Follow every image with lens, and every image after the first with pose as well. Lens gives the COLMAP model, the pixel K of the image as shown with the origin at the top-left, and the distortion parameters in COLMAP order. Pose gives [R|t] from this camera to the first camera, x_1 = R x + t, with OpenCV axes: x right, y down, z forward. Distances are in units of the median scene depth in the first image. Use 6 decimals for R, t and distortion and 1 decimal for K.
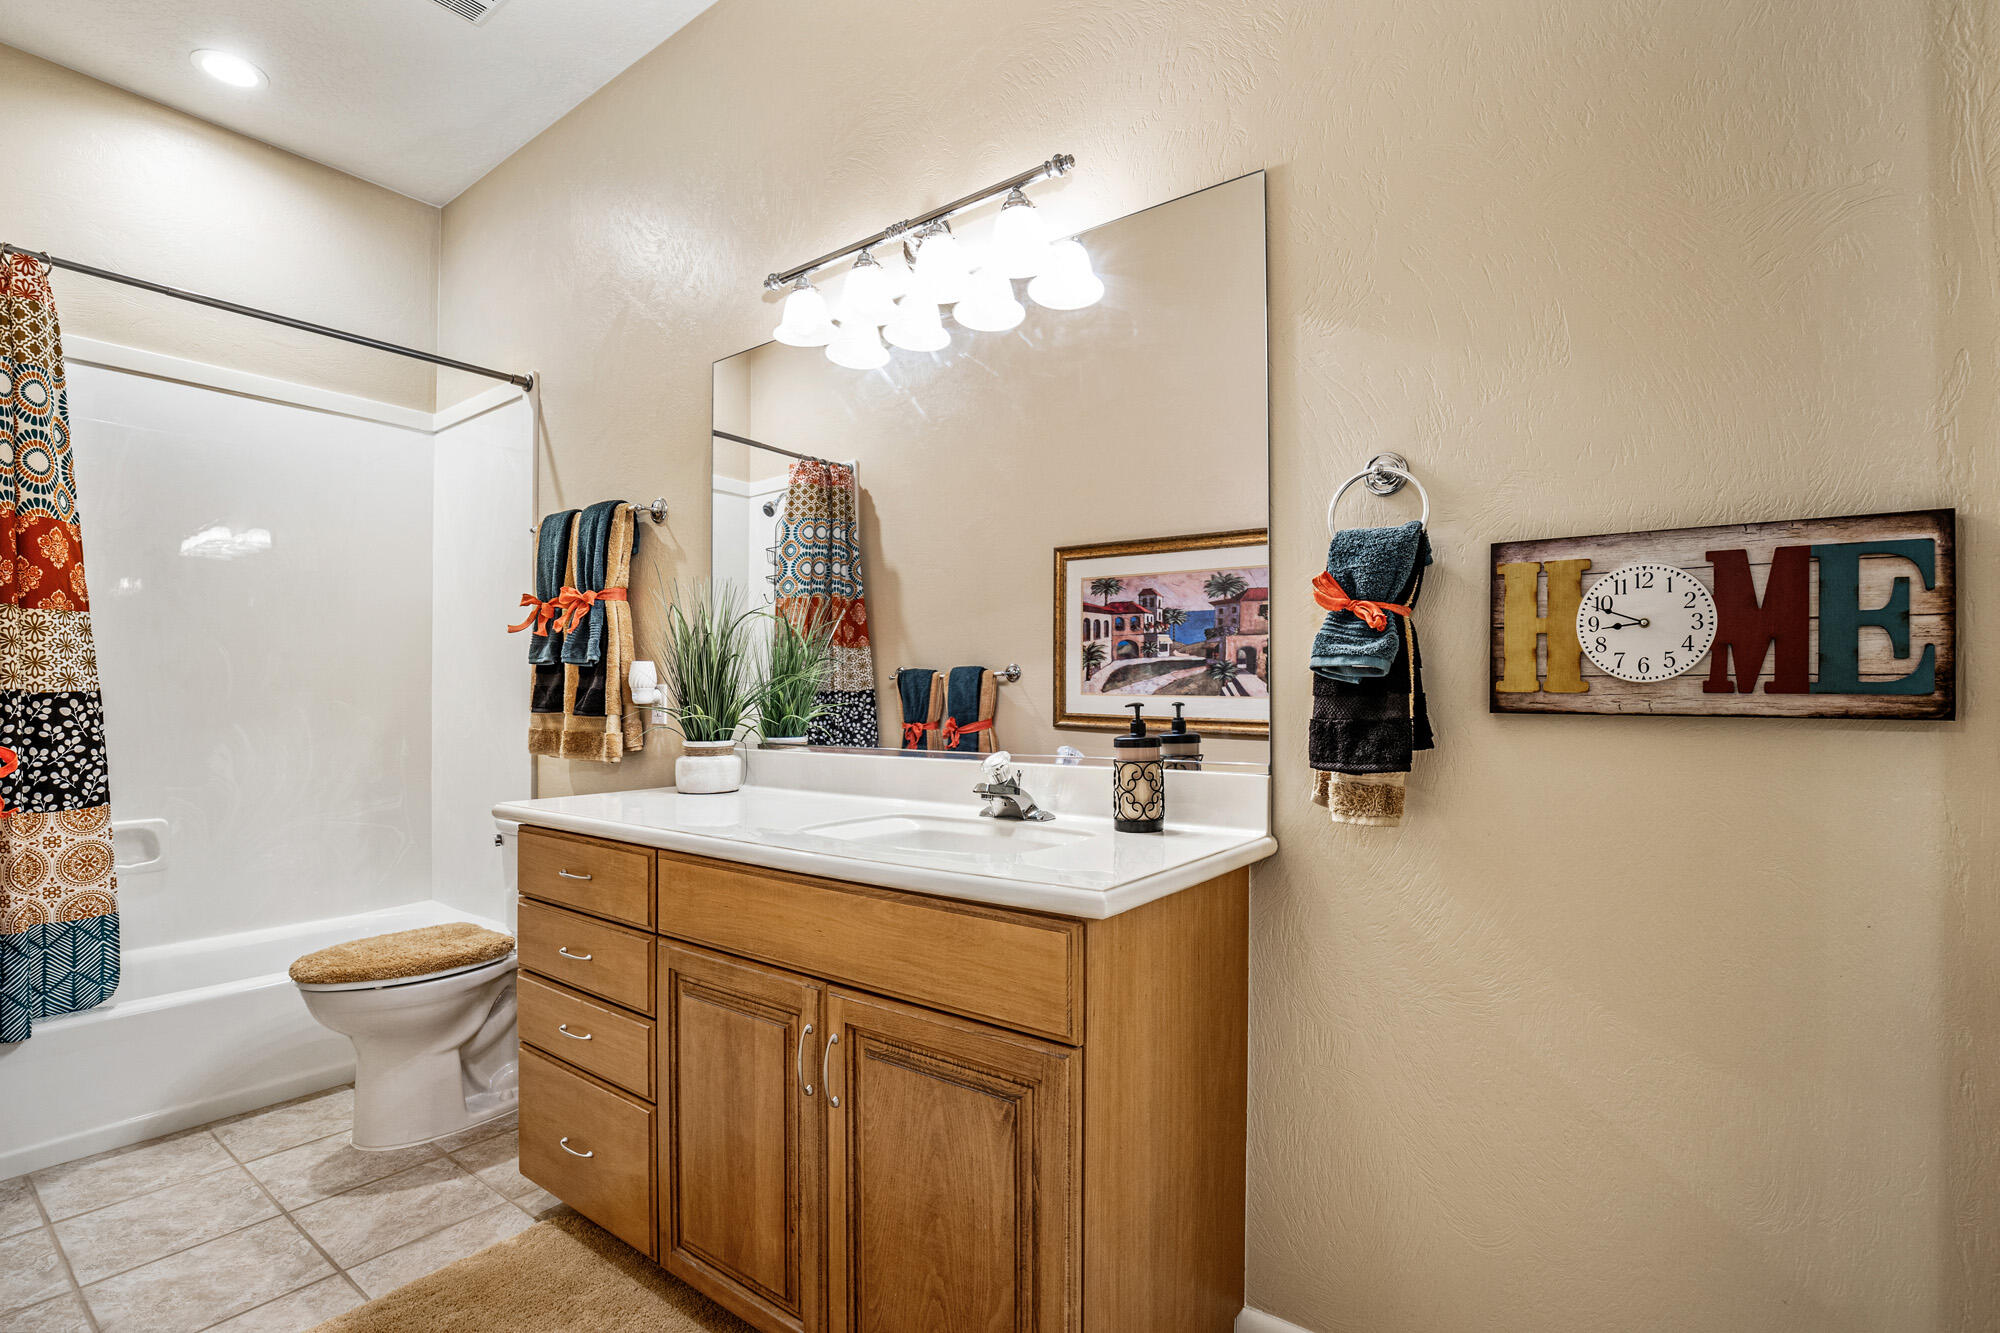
lens RADIAL K [[930.0, 0, 1000.0], [0, 930.0, 666.5], [0, 0, 1]] dist [-0.031458, 0.000638]
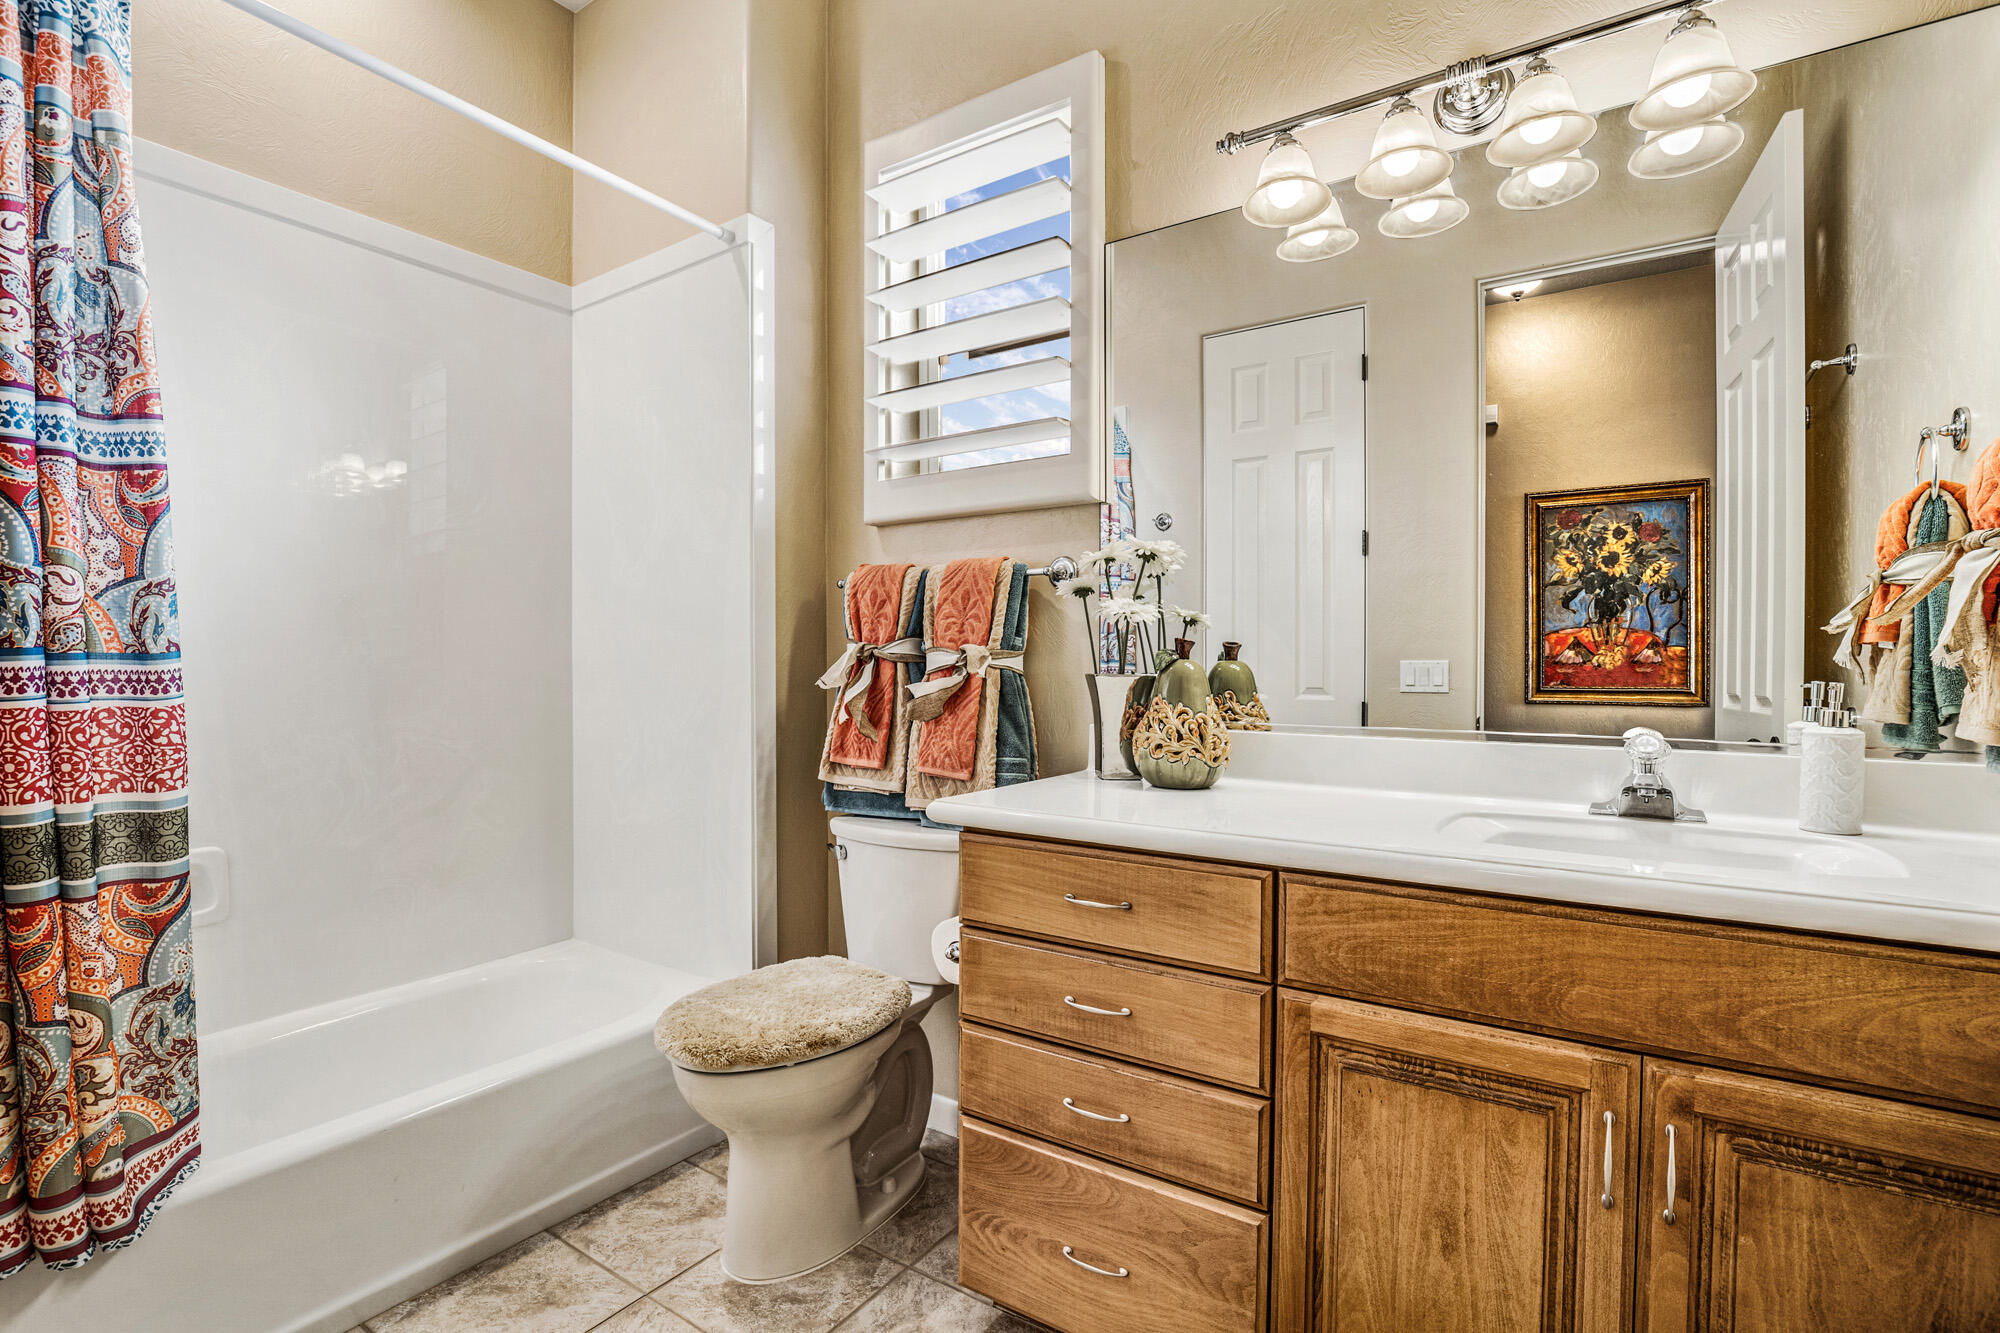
lens RADIAL K [[930.0, 0, 1000.0], [0, 930.0, 666.5], [0, 0, 1]] dist [-0.031458, 0.000638]
pose [[0.999039, 0.001813, 0.043796, -0.577017], [-0.003353, 0.999377, 0.035120, 0.009524], [-0.043705, -0.035233, 0.998423, 0.254582]]
